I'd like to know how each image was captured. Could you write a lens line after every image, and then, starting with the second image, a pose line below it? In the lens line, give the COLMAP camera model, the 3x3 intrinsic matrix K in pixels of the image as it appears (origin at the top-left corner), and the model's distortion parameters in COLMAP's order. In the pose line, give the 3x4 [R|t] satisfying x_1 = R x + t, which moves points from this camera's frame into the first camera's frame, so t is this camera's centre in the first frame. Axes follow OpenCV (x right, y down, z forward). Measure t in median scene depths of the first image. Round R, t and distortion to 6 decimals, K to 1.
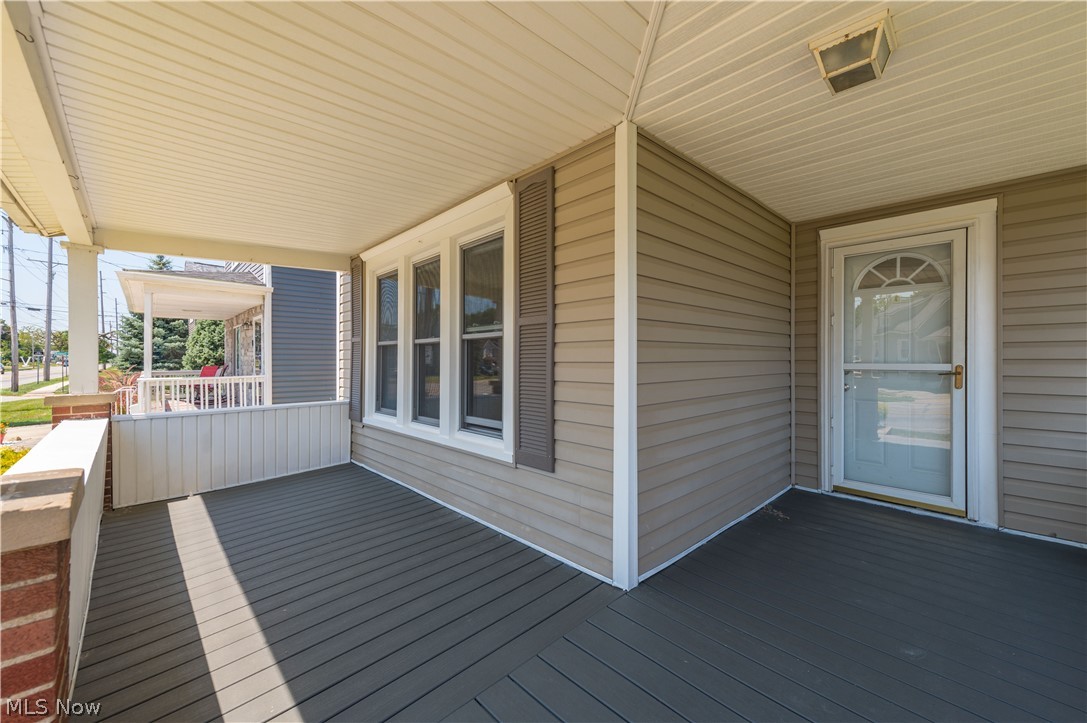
lens RADIAL K [[437.3, 0, 551.0], [0, 437.3, 355.4], [0, 0, 1]] dist [0.008826, -0.000211]
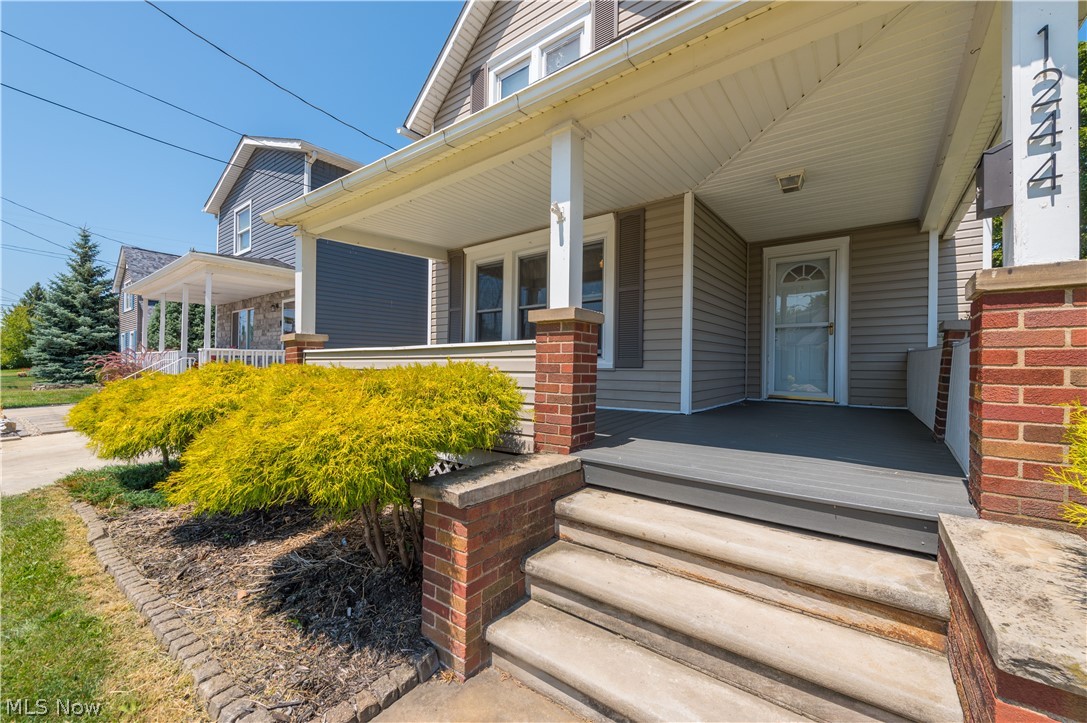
lens RADIAL K [[430.6, 0, 555.0], [0, 430.6, 359.7], [0, 0, 1]] dist [0.011090, -0.000146]
pose [[0.987663, 0.008327, 0.156372, -0.545939], [-0.008735, 0.999960, 0.001921, 0.189576], [-0.156349, -0.003263, 0.987696, -0.658820]]
